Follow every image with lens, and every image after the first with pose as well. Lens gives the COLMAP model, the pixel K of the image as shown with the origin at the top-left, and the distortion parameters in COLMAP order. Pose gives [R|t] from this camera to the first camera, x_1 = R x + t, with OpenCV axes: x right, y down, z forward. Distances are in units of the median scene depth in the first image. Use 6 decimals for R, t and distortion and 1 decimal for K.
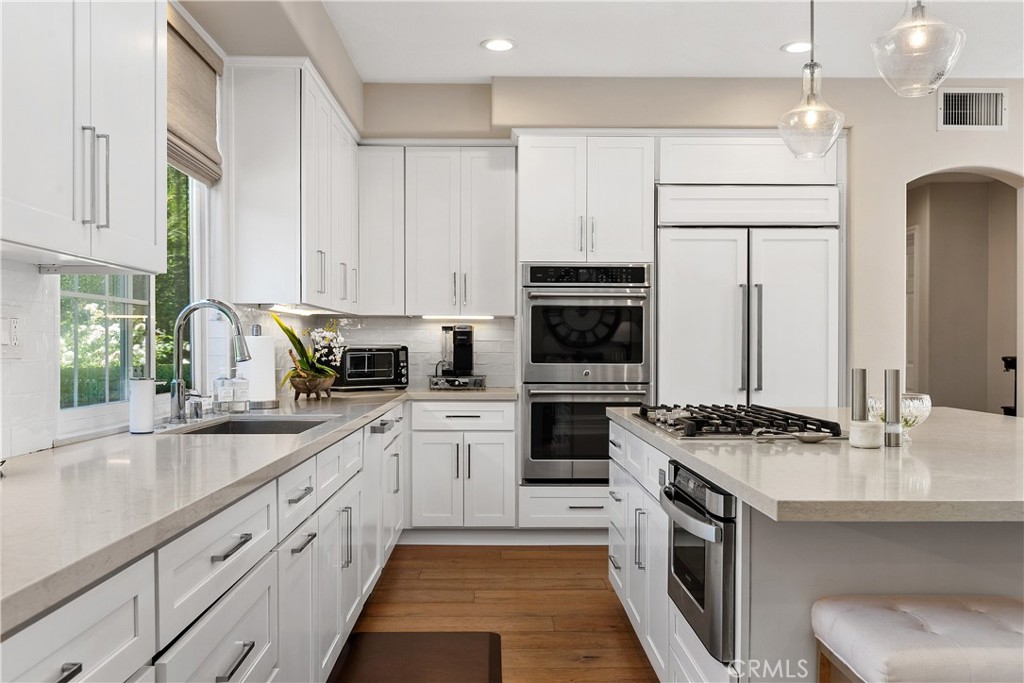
lens RADIAL K [[870.1, 0, 518.3], [0, 870.1, 348.9], [0, 0, 1]] dist [0.016029, -0.006260]
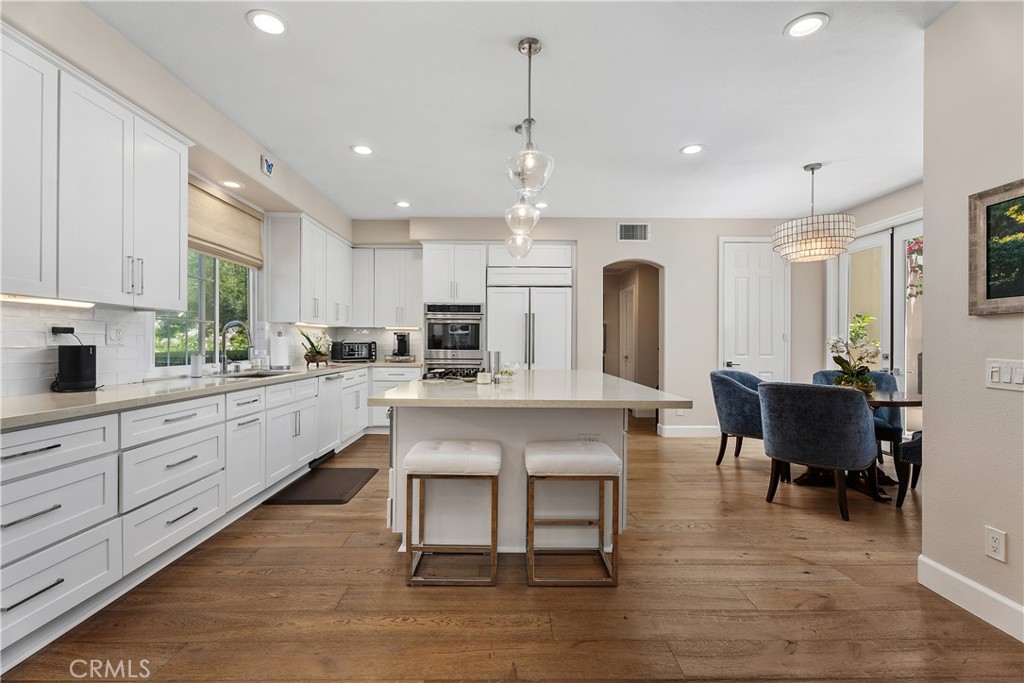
lens RADIAL K [[451.4, 0, 508.6], [0, 451.4, 342.0], [0, 0, 1]] dist [-0.000551, 0.000113]
pose [[0.999923, 0.002569, -0.012148, 0.227256], [-0.002622, 0.999987, -0.004311, 0.001685], [0.012137, 0.004342, 0.999917, -0.114979]]
